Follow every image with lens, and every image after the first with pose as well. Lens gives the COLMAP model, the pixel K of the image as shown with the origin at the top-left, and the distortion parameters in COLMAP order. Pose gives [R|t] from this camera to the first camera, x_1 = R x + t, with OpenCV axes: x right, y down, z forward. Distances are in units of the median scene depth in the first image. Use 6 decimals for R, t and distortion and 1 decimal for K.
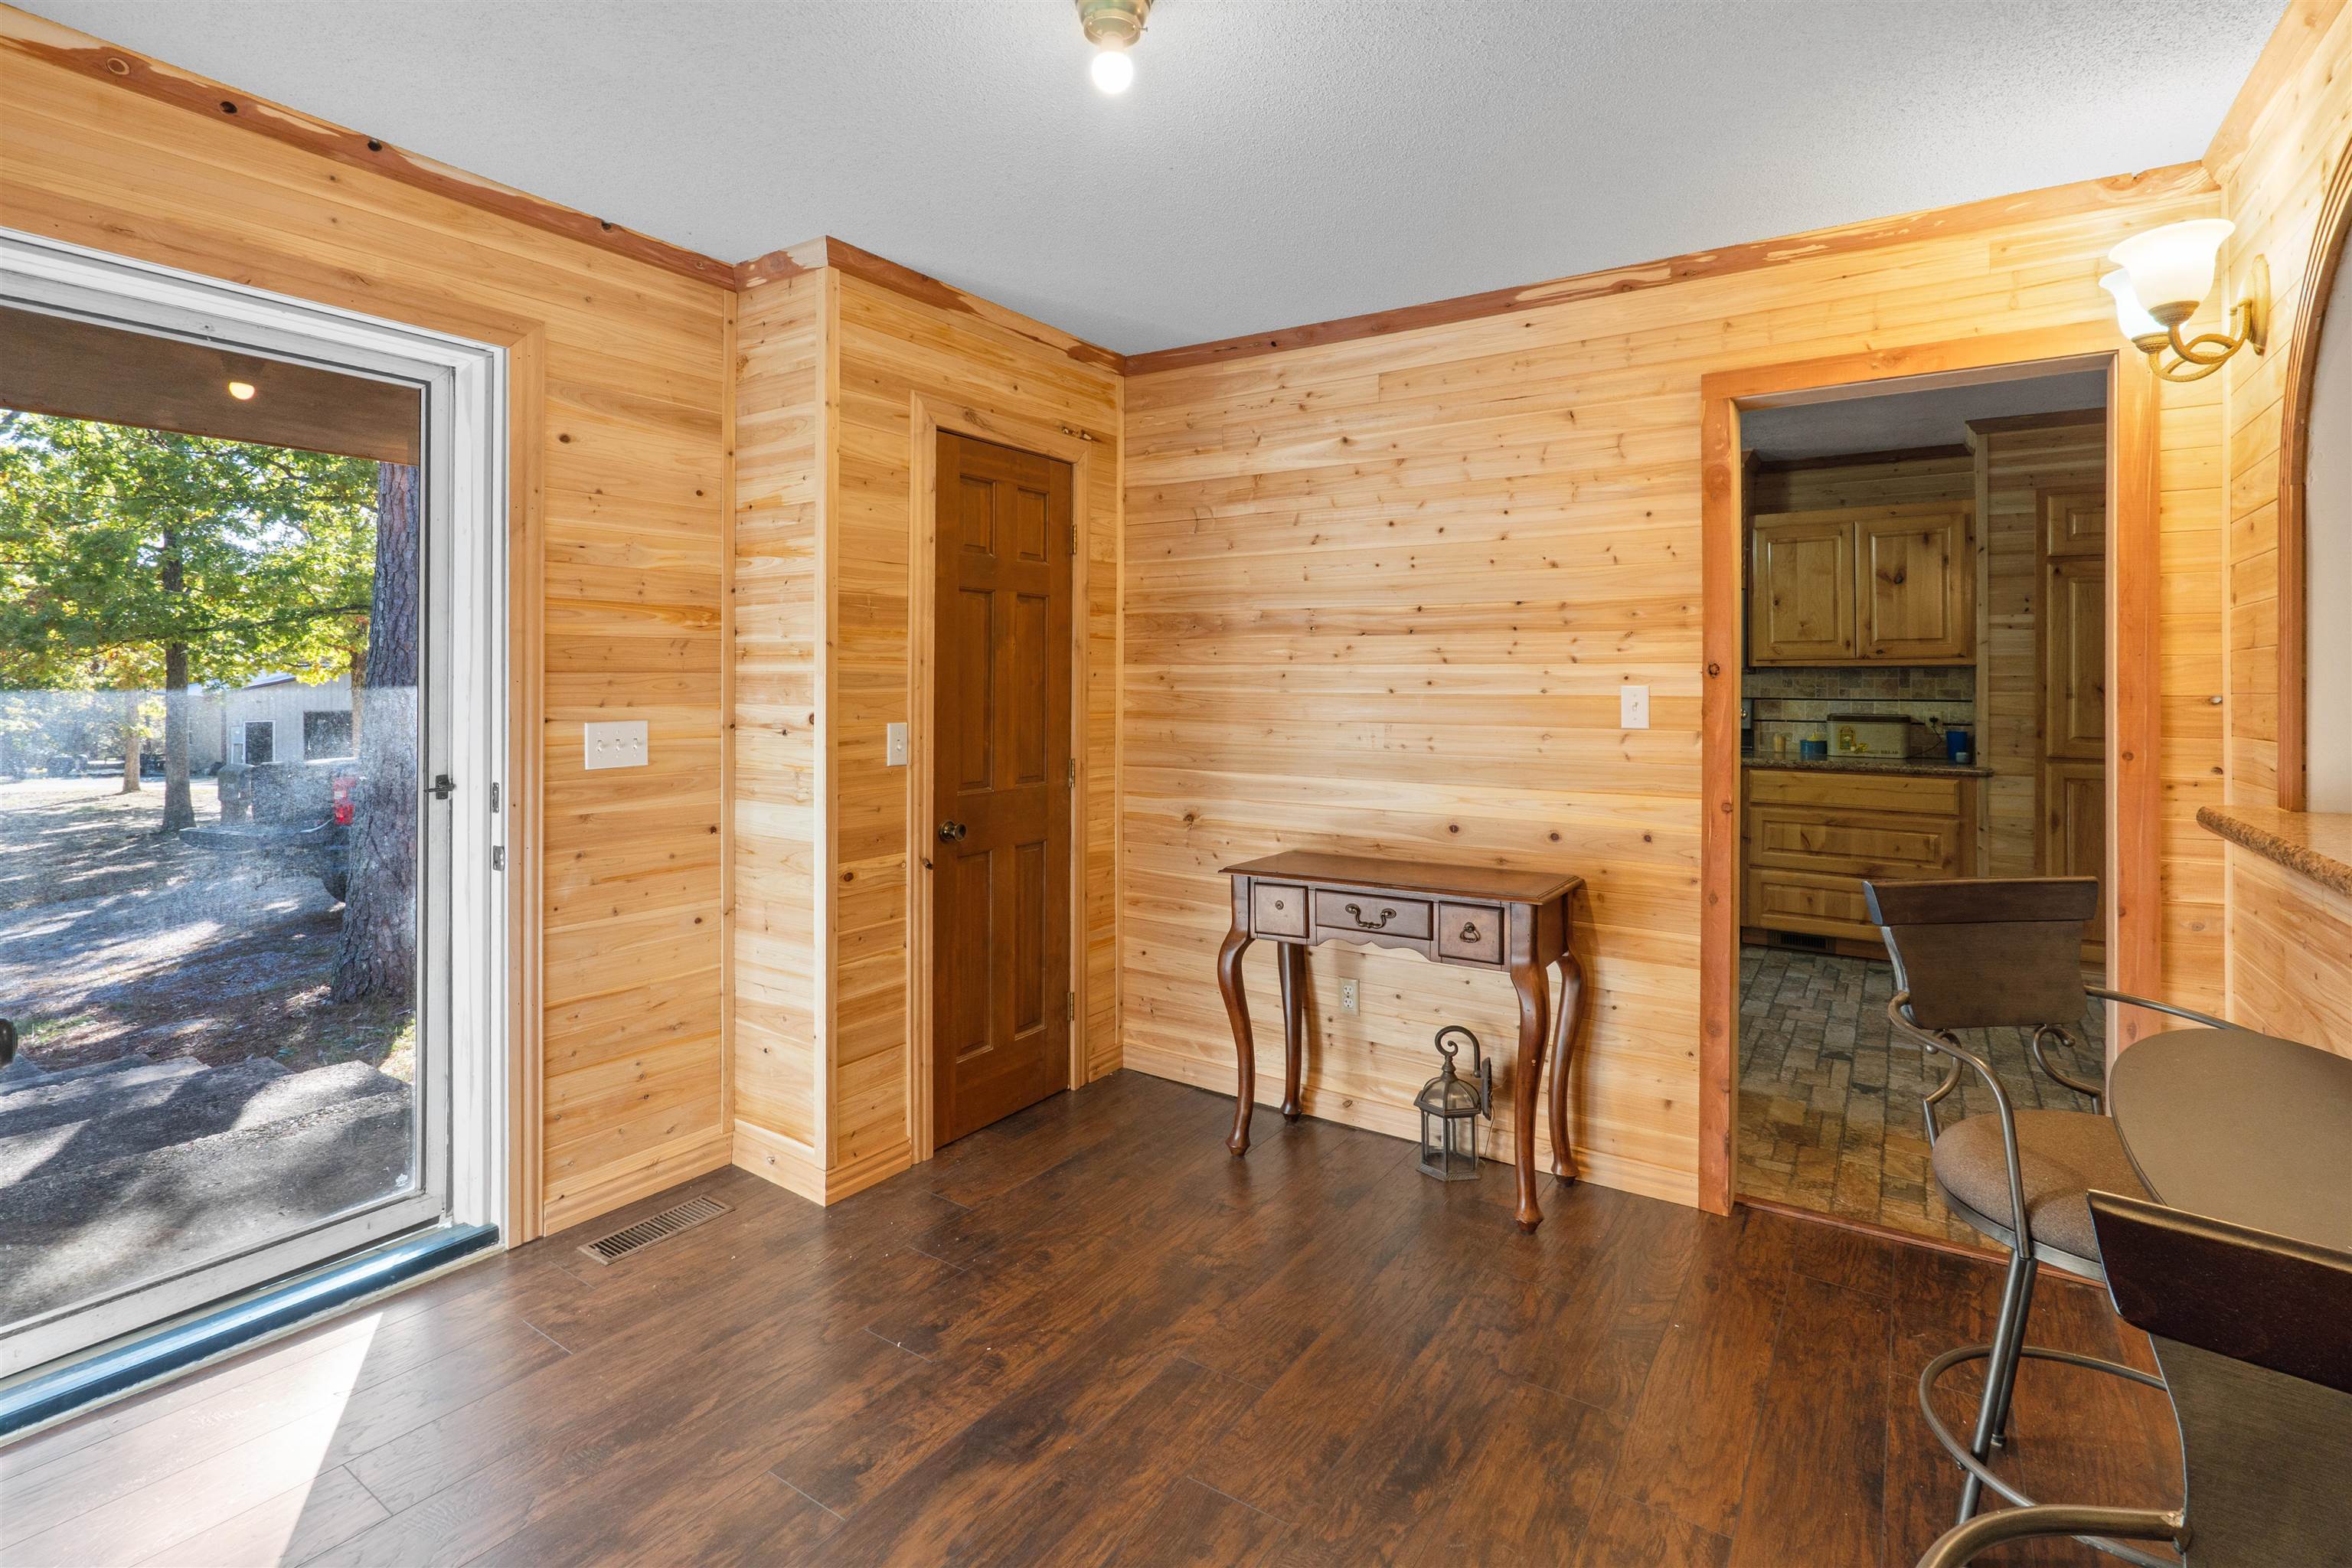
lens RADIAL K [[1091.9, 0, 1177.4], [0, 1091.9, 696.5], [0, 0, 1]] dist [-0.011552, -0.000066]
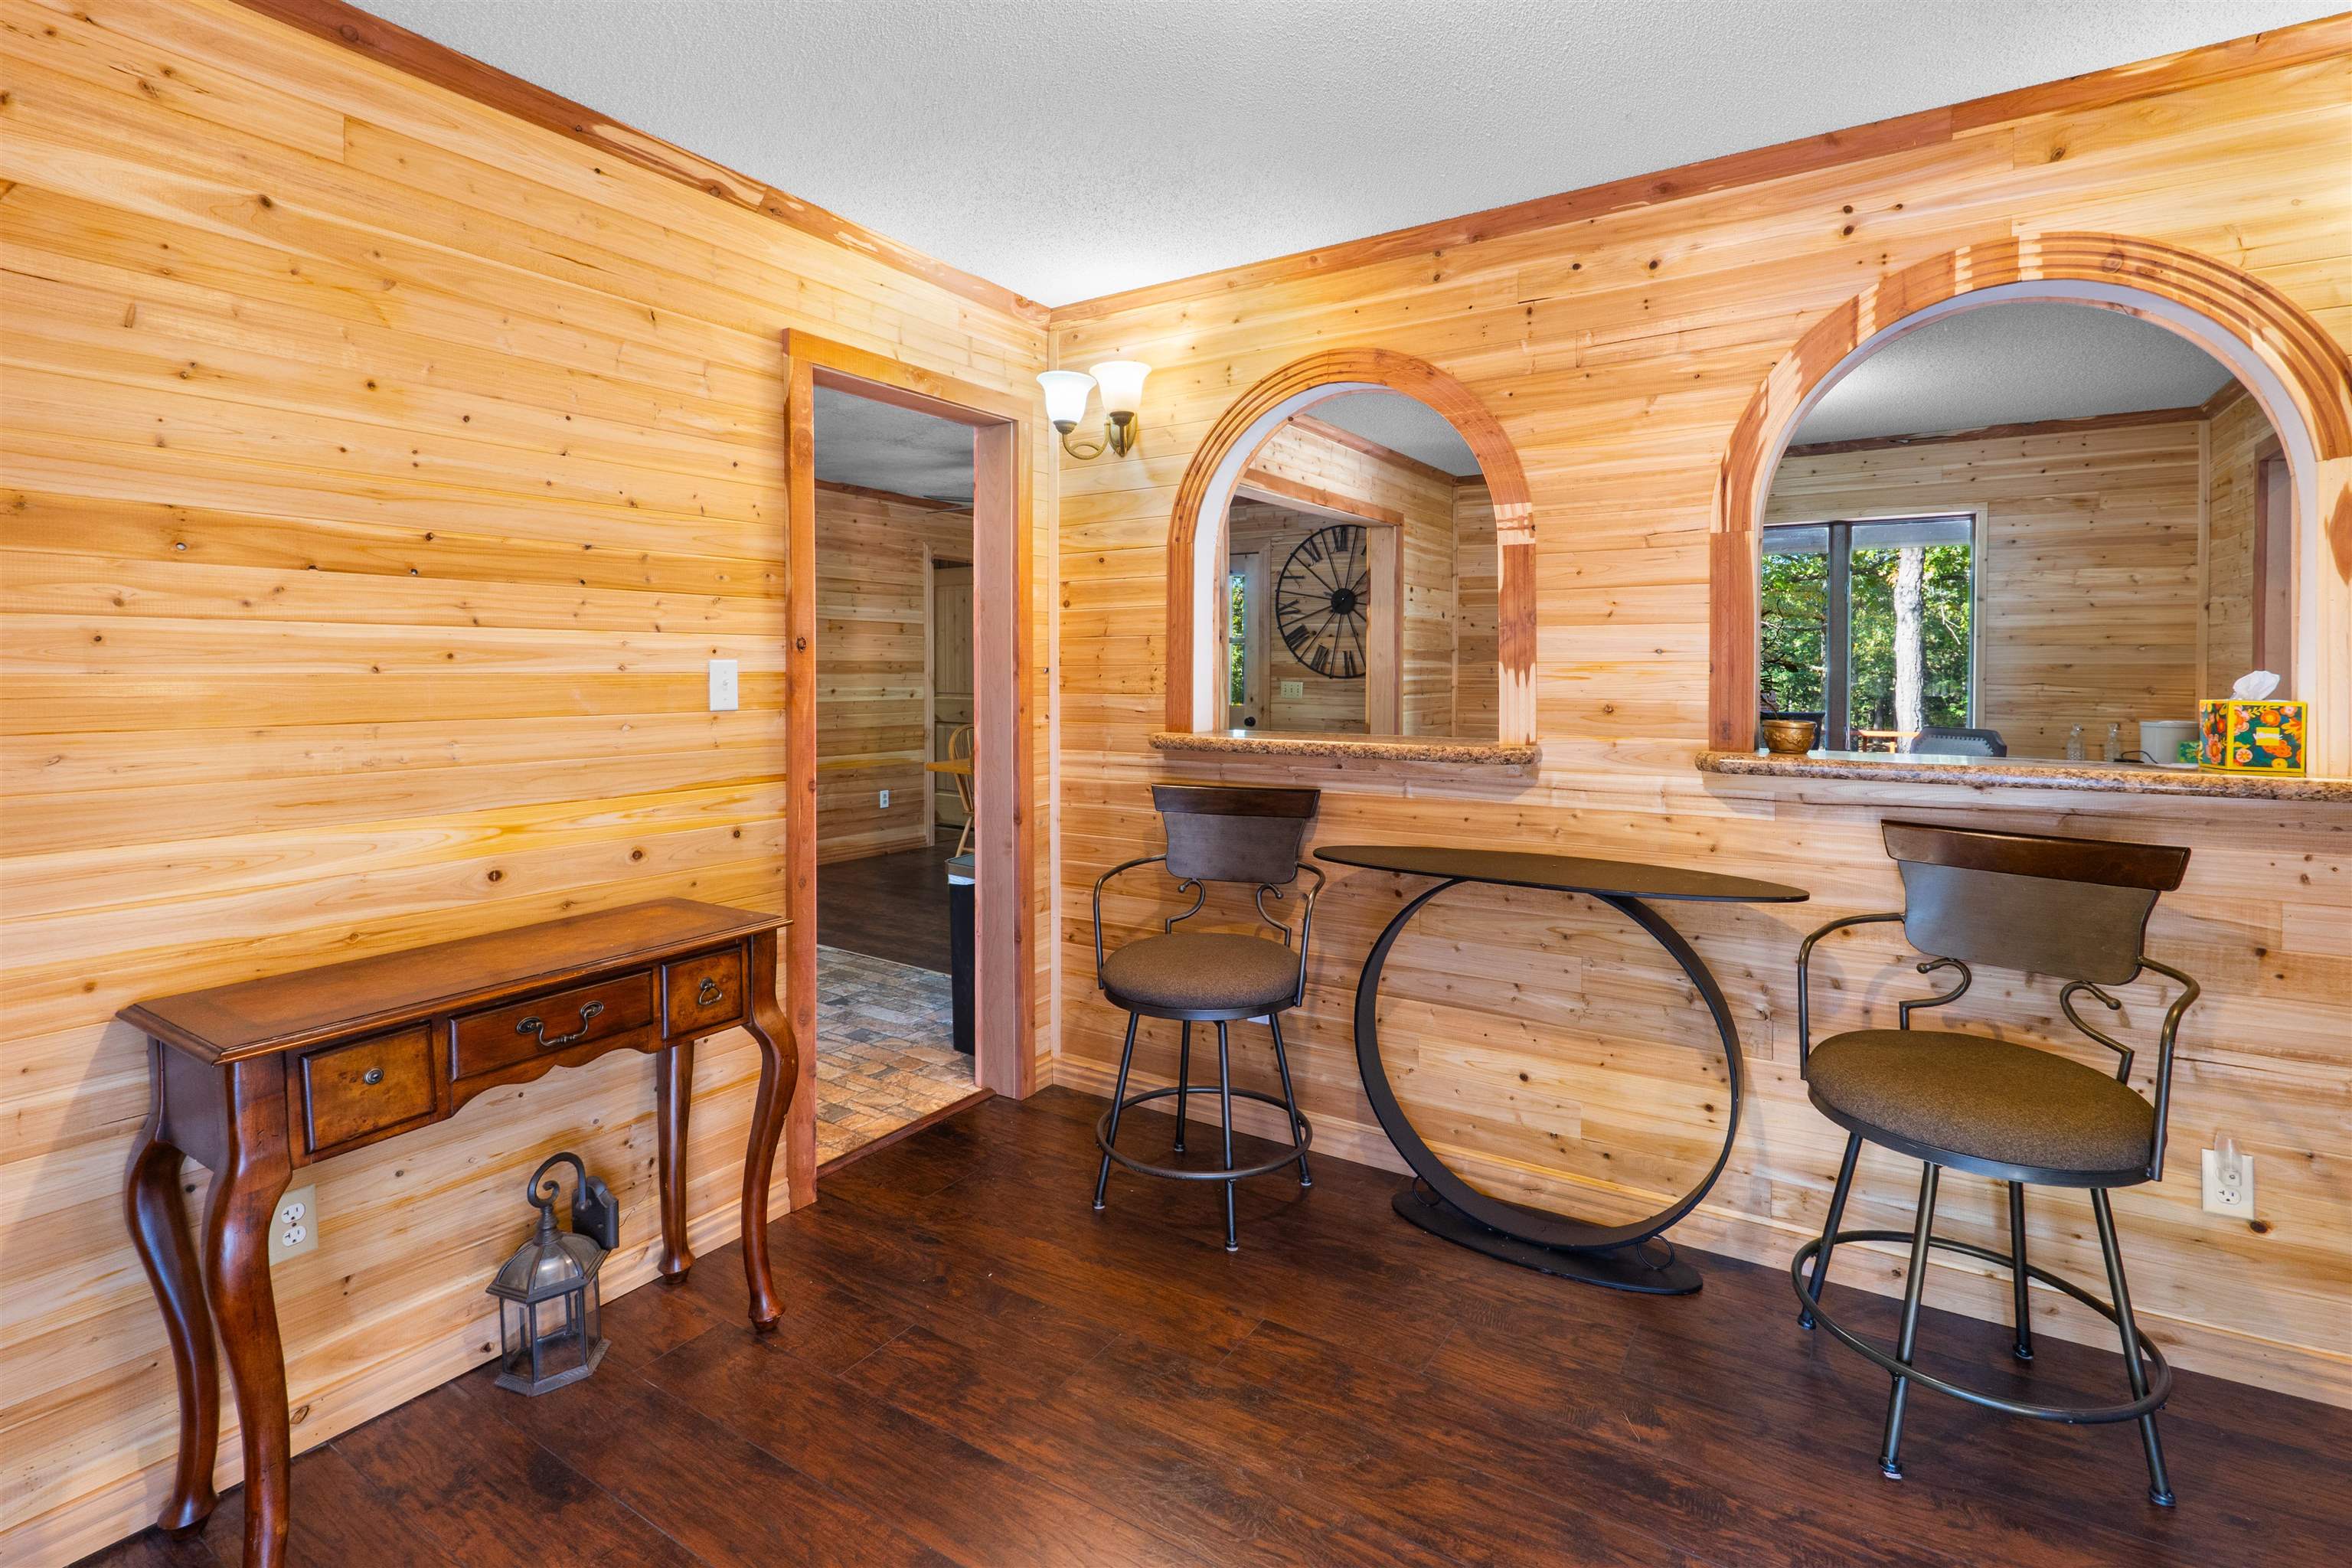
lens RADIAL K [[1107.3, 0, 1171.7], [0, 1107.3, 666.3], [0, 0, 1]] dist [-0.011361, -0.000189]
pose [[-0.015148, -0.011872, 0.999815, -0.443534], [0.002221, 0.999927, 0.011907, -0.014170], [-0.999883, 0.002401, -0.015120, 0.639201]]
